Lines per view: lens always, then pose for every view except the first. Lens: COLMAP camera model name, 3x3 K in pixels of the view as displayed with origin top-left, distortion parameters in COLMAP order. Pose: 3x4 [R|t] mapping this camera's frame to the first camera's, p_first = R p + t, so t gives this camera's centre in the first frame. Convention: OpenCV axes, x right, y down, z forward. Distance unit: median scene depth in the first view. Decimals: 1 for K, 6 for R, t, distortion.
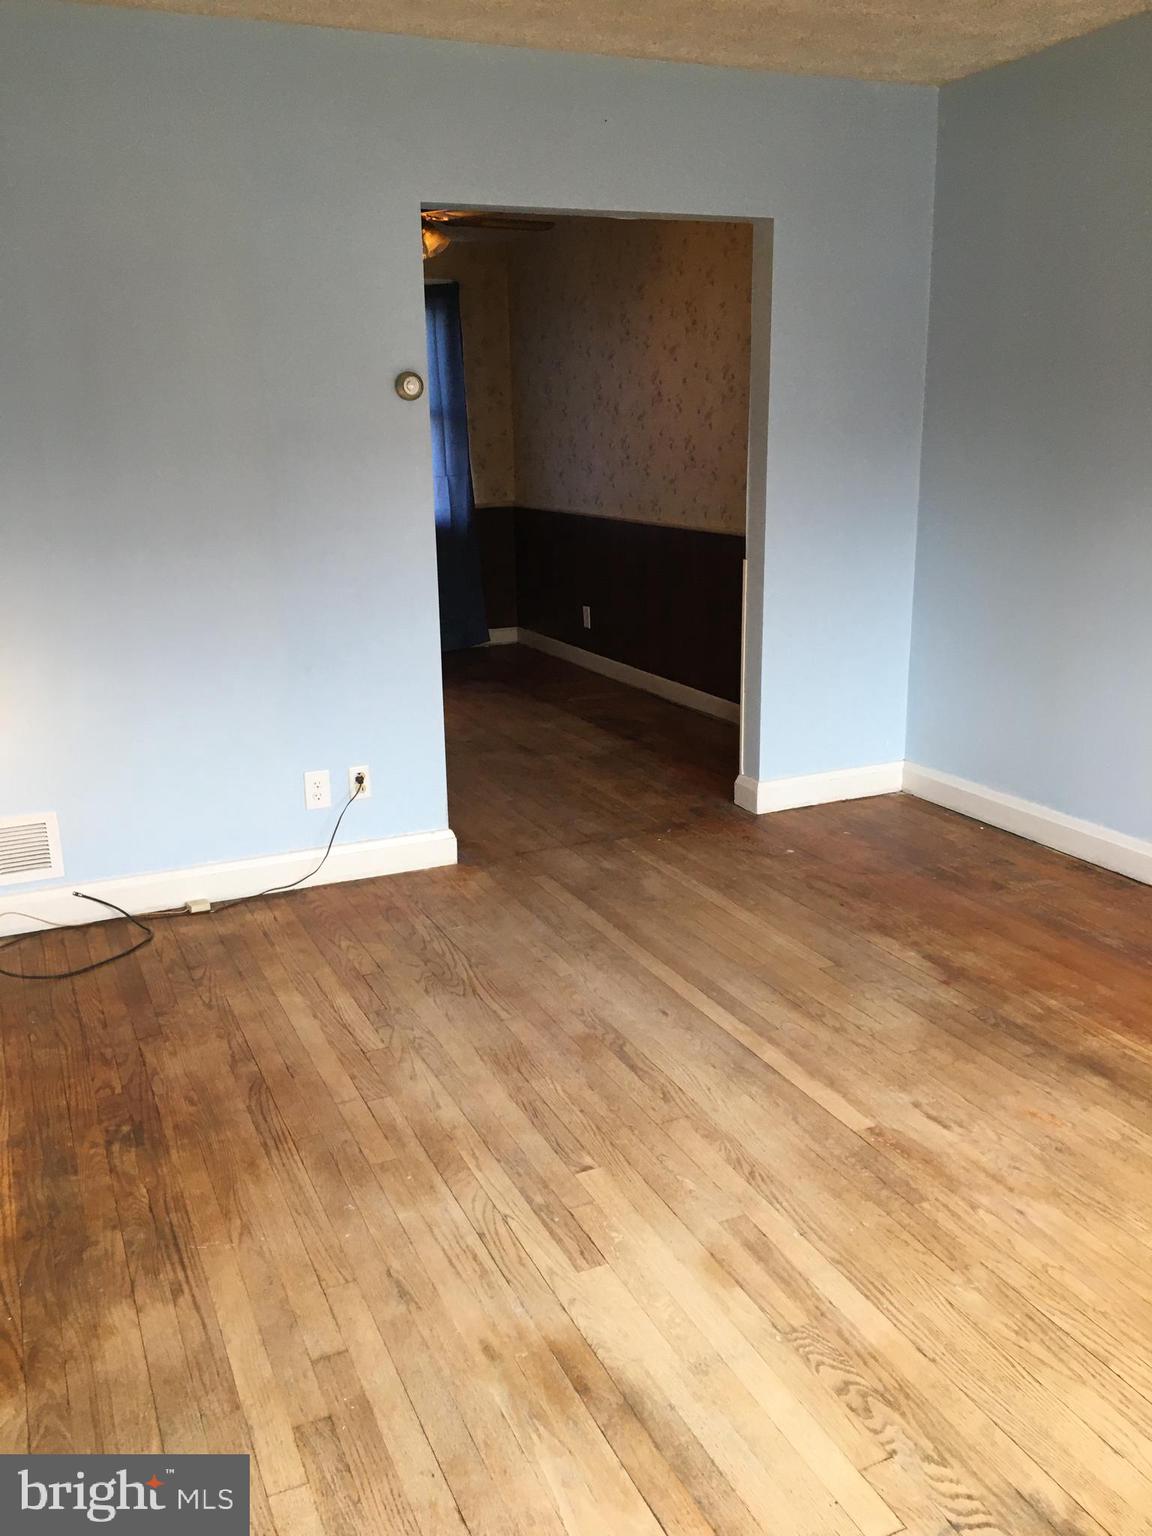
lens RADIAL K [[1290.6, 0, 572.4], [0, 1290.6, 768.6], [0, 0, 1]] dist [0.088613, -0.119596]
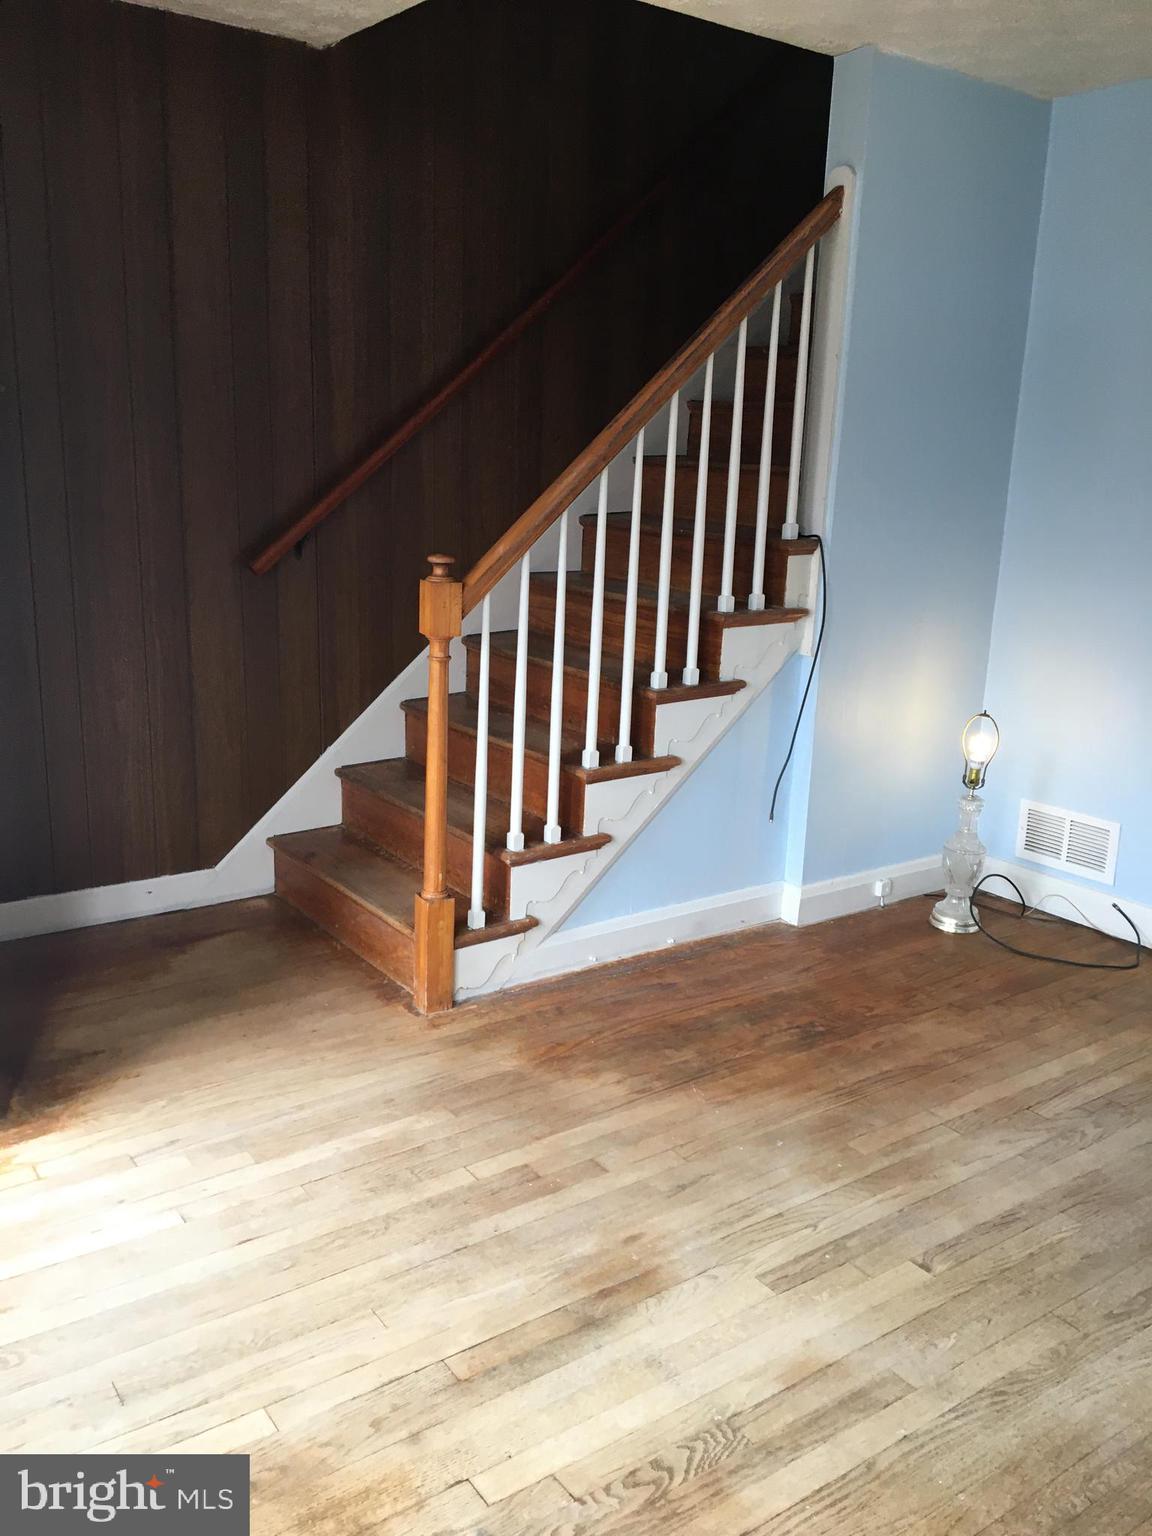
lens RADIAL K [[1290.6, 0, 569.7], [0, 1290.6, 765.7], [0, 0, 1]] dist [0.088613, -0.119596]
pose [[0.199354, 0.263502, -0.943835, 0.709806], [-0.290462, 0.935773, 0.199901, -0.132324], [0.935890, 0.234297, 0.263087, 0.415597]]
